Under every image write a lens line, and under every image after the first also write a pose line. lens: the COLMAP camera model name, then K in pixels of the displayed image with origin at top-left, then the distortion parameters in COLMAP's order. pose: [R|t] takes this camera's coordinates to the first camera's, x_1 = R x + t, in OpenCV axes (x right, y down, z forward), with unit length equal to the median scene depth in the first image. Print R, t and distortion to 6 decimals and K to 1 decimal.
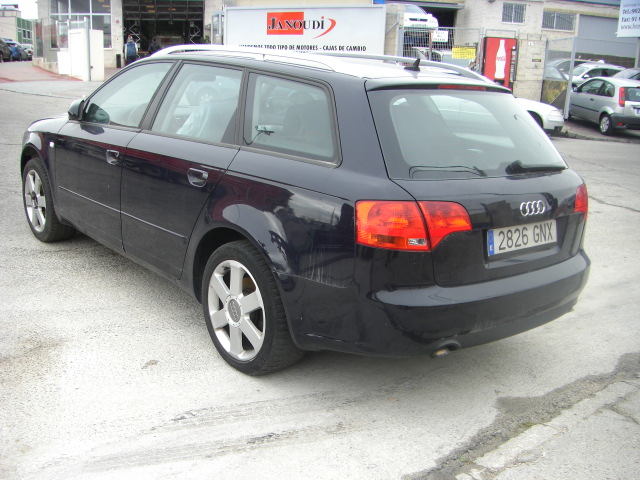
lens RADIAL K [[721.1, 0, 301.9], [0, 721.1, 325.8], [0, 0, 1]] dist [-0.179266, 0.095684]
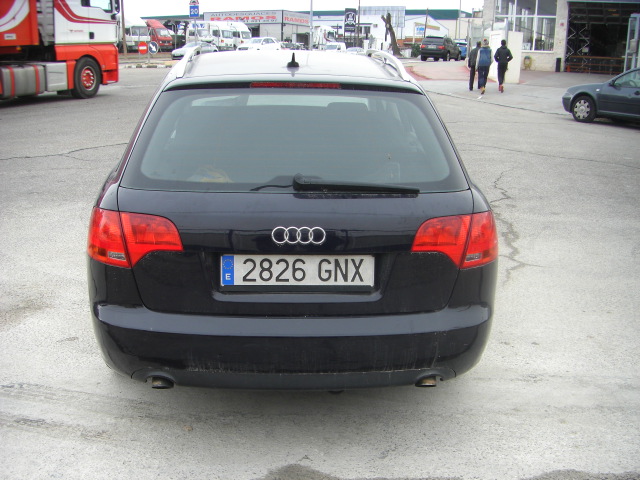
lens RADIAL K [[721.1, 0, 301.9], [0, 721.1, 325.8], [0, 0, 1]] dist [-0.179266, 0.095684]
pose [[0.803783, 0.190412, -0.563628, 0.776334], [-0.192378, 0.979686, 0.056622, -0.110922], [0.562960, 0.062918, 0.824086, 0.338196]]
